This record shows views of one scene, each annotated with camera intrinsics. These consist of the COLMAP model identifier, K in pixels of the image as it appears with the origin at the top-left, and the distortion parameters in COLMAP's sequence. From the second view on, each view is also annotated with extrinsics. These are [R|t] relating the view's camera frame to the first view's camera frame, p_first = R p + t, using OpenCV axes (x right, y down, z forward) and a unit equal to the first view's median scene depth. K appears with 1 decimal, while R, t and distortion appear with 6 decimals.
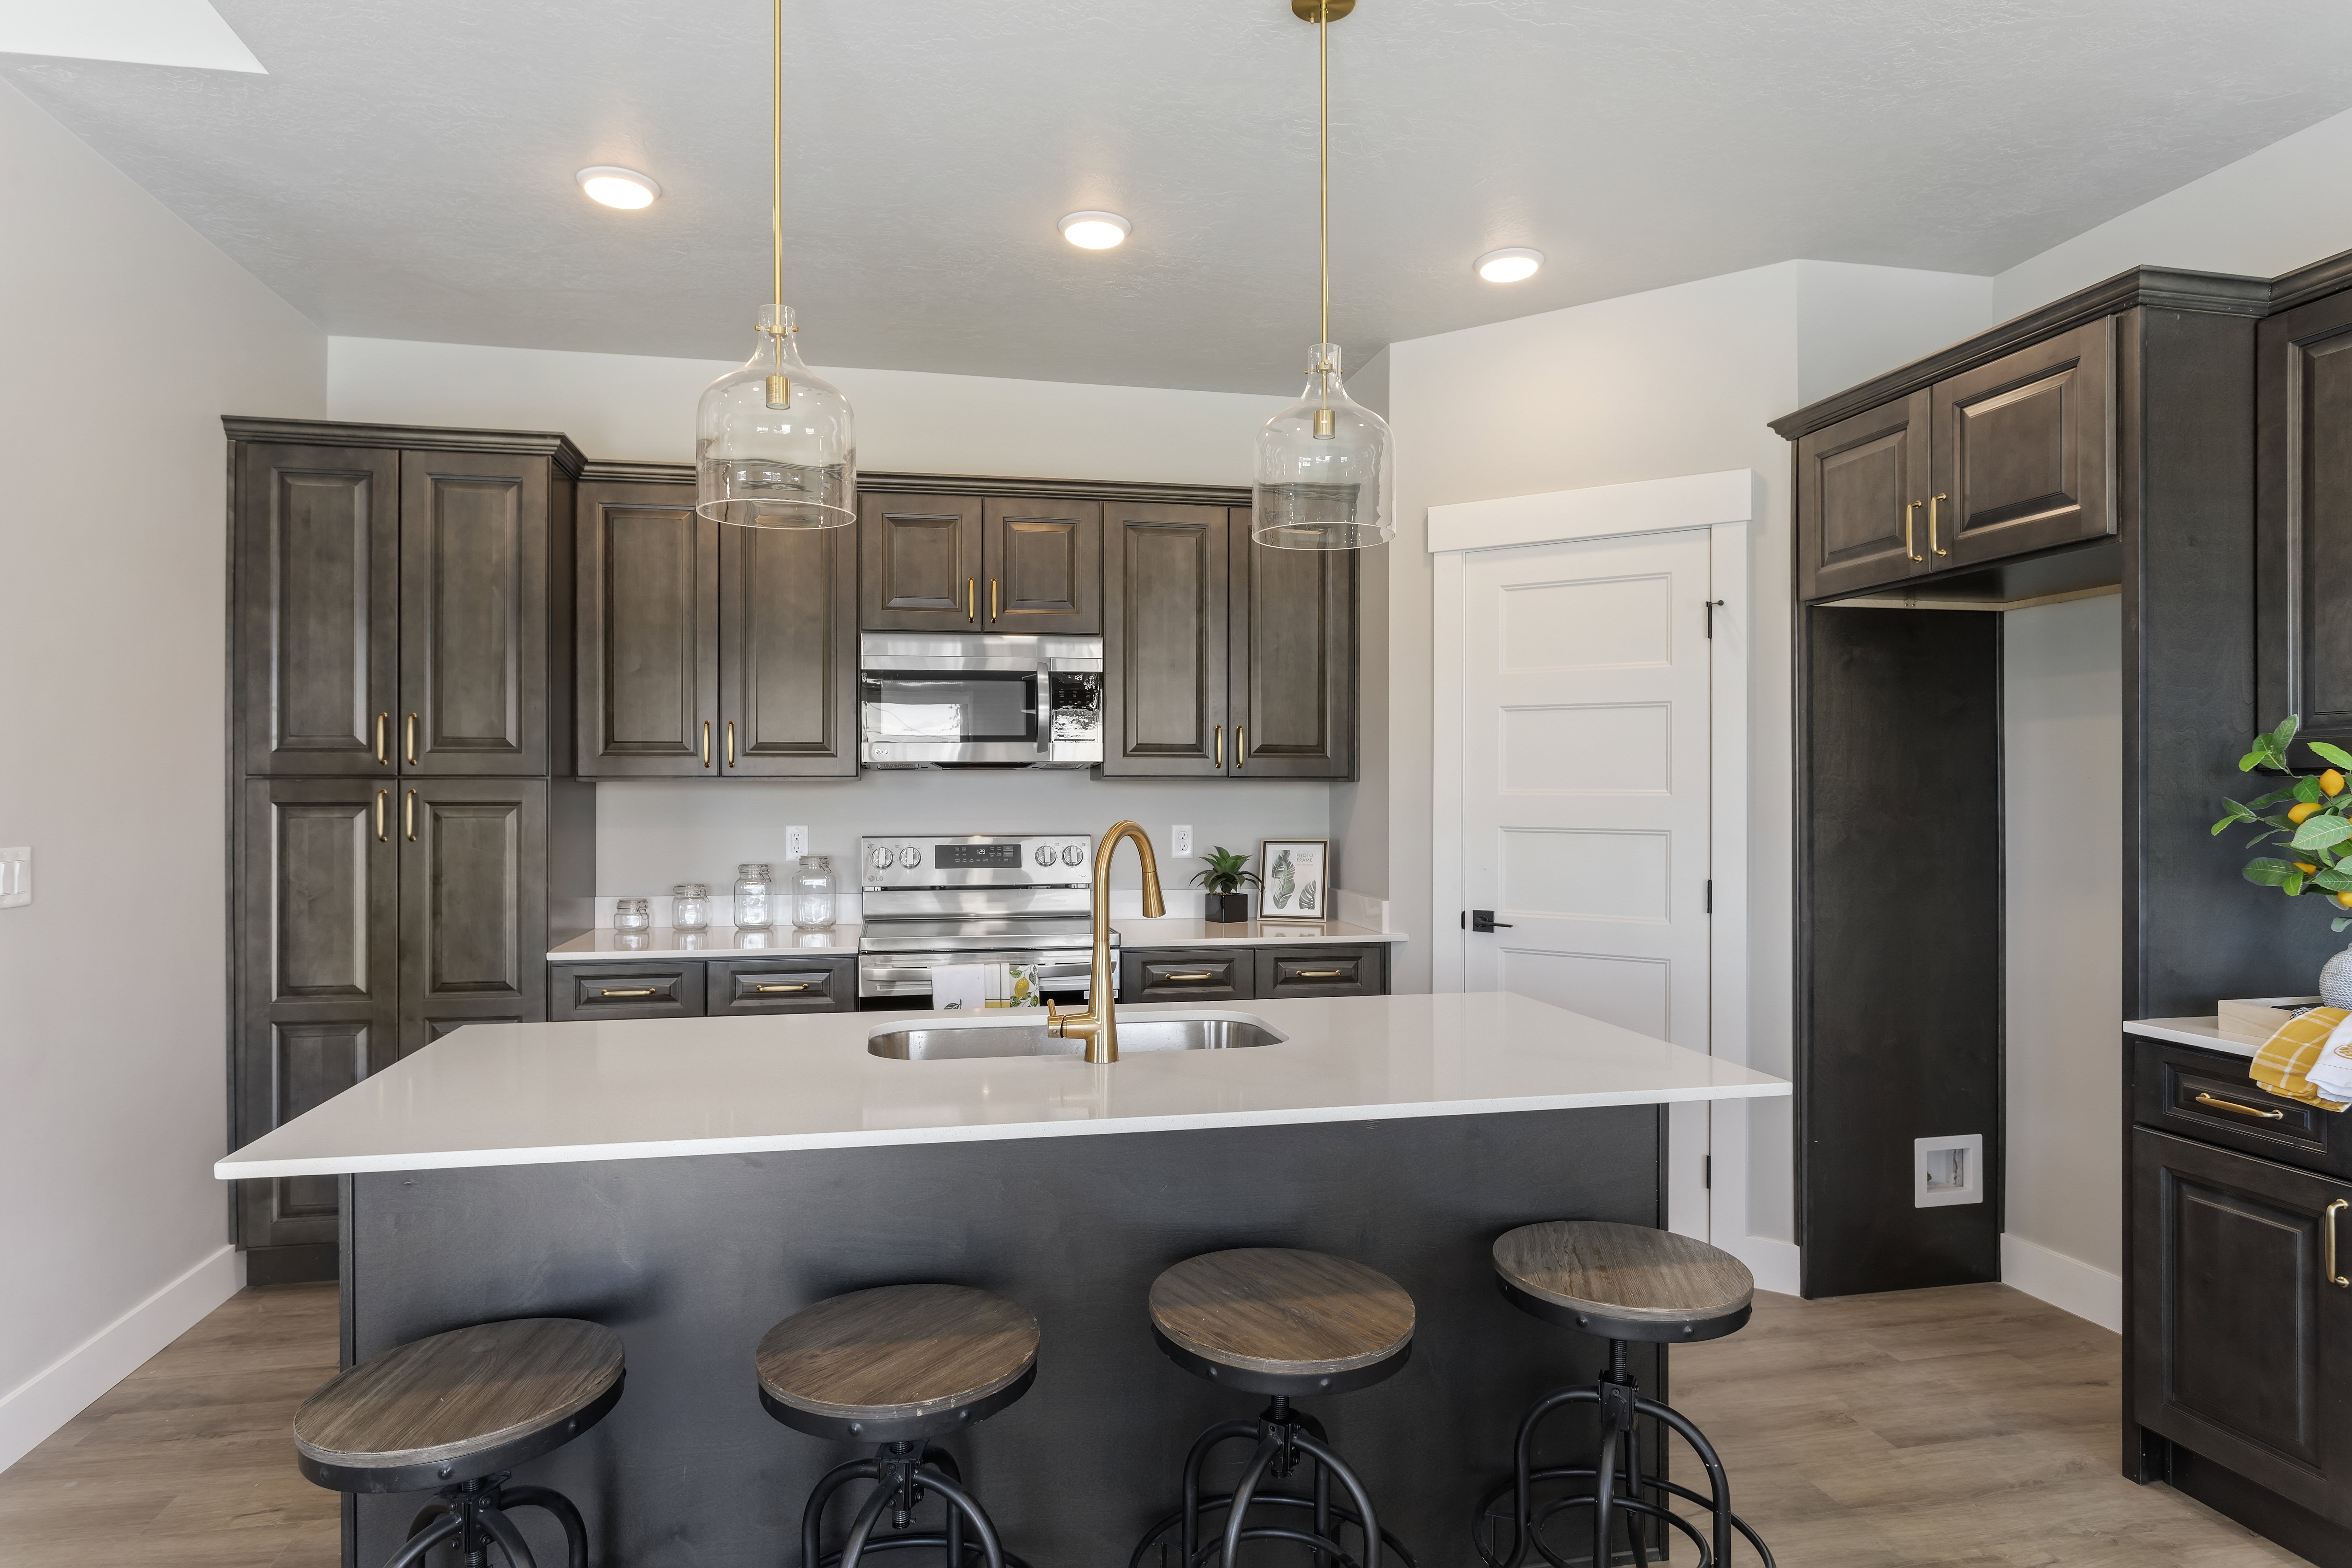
lens RADIAL K [[1329.1, 0, 1175.1], [0, 1329.1, 784.8], [0, 0, 1]] dist [-0.006859, -0.001326]
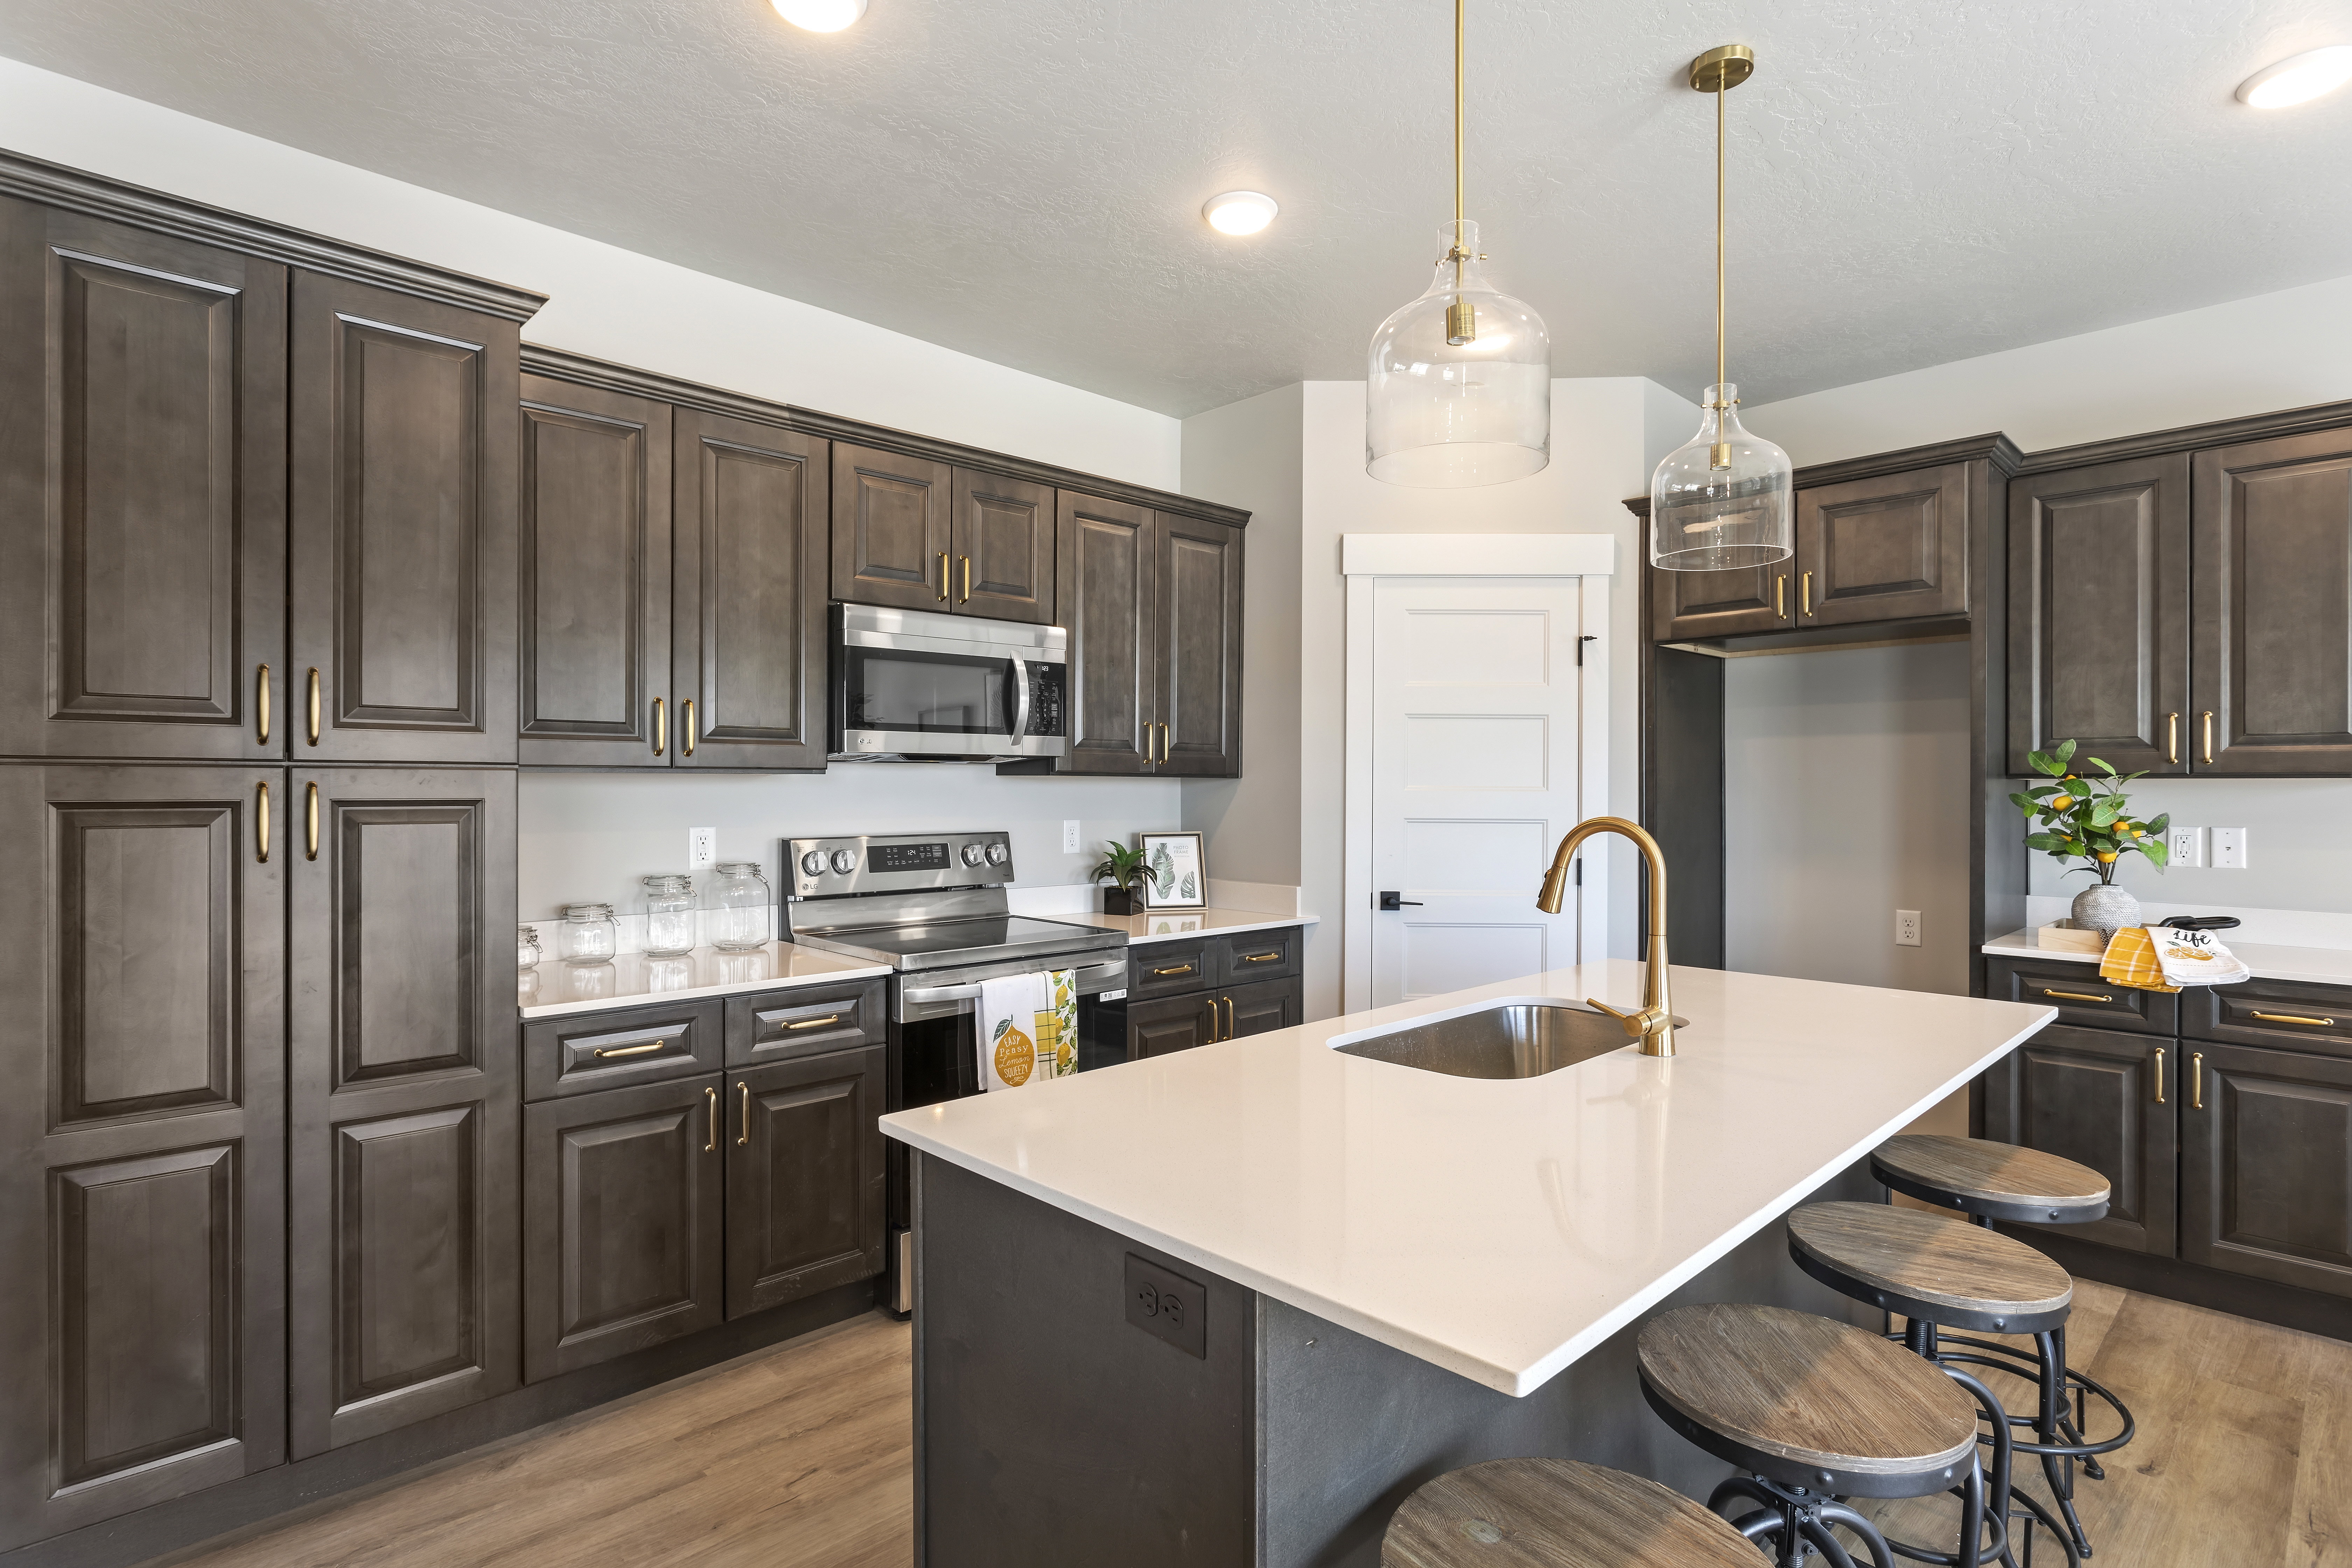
lens RADIAL K [[1171.8, 0, 1177.9], [0, 1171.8, 781.8], [0, 0, 1]] dist [-0.007218, 0.002170]
pose [[0.846675, 0.004596, 0.532091, -0.464248], [-0.005079, 0.999987, -0.000556, 0.001458], [-0.532087, -0.002231, 0.846687, 0.243756]]
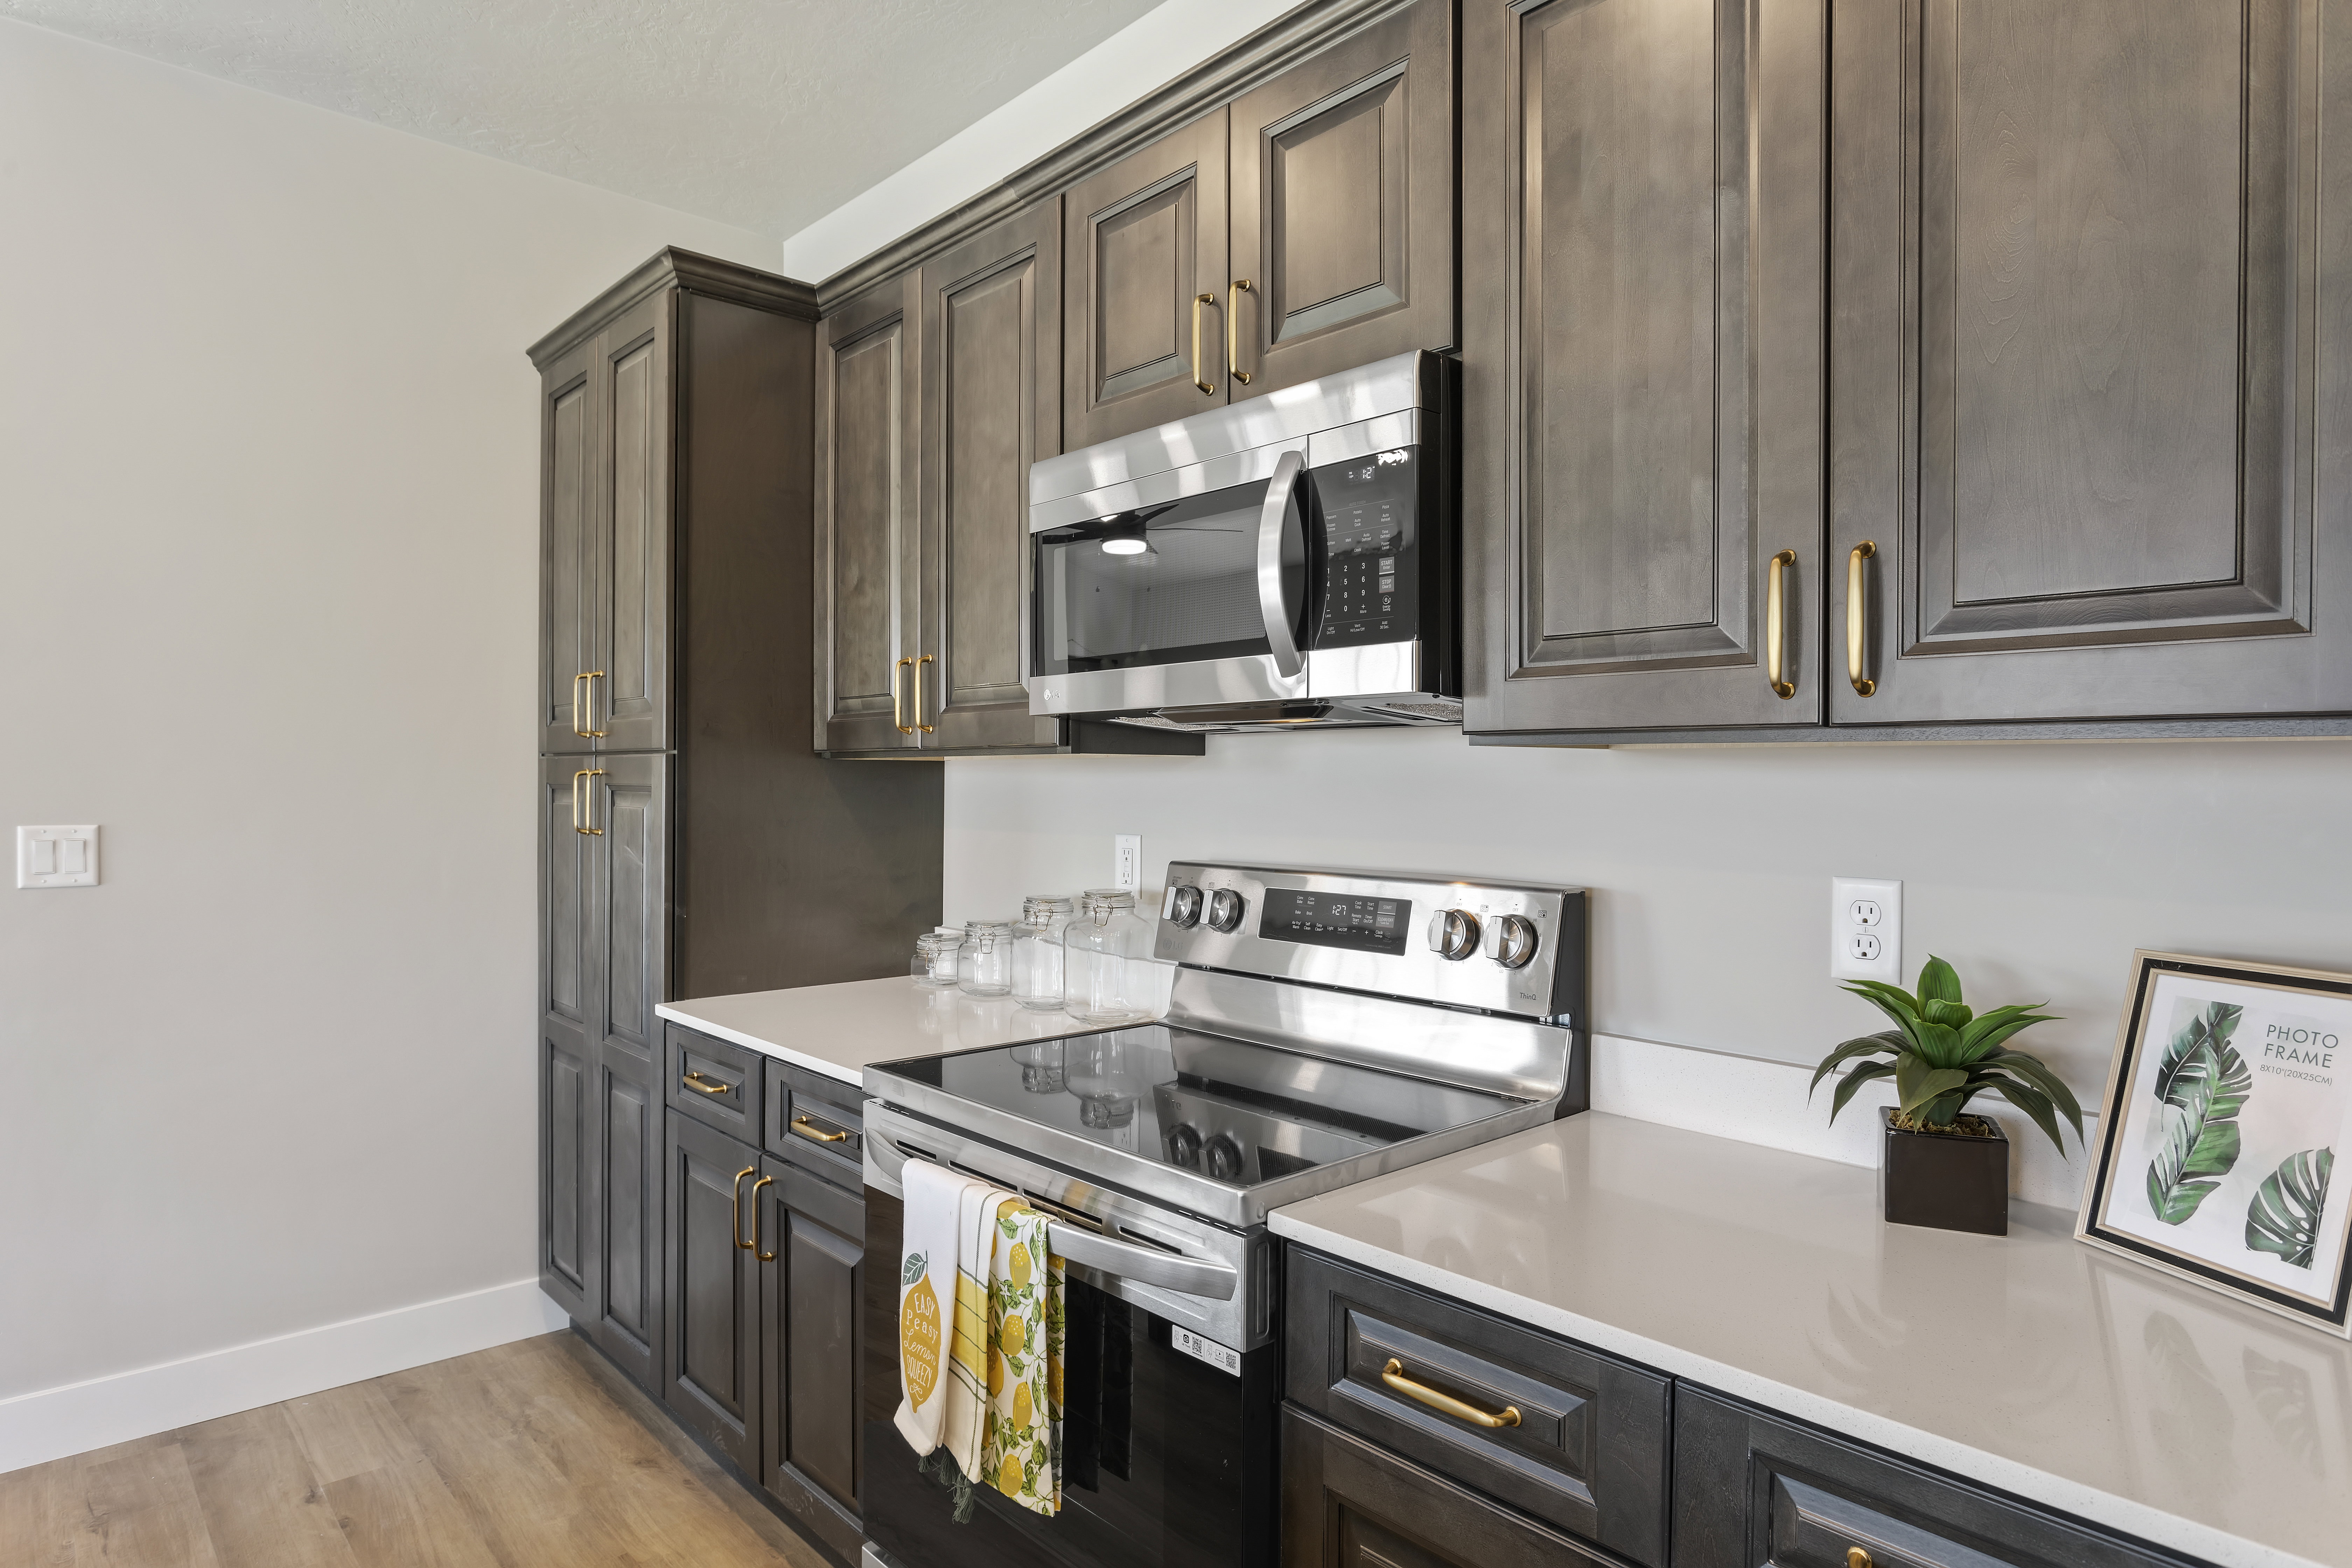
lens RADIAL K [[1329.1, 0, 1163.6], [0, 1329.1, 793.2], [0, 0, 1]] dist [-0.006859, -0.001326]
pose [[0.504181, 0.012954, -0.863501, 0.235145], [-0.004574, 0.999914, 0.012330, 0.006137], [0.863586, -0.002267, 0.504197, 0.798517]]
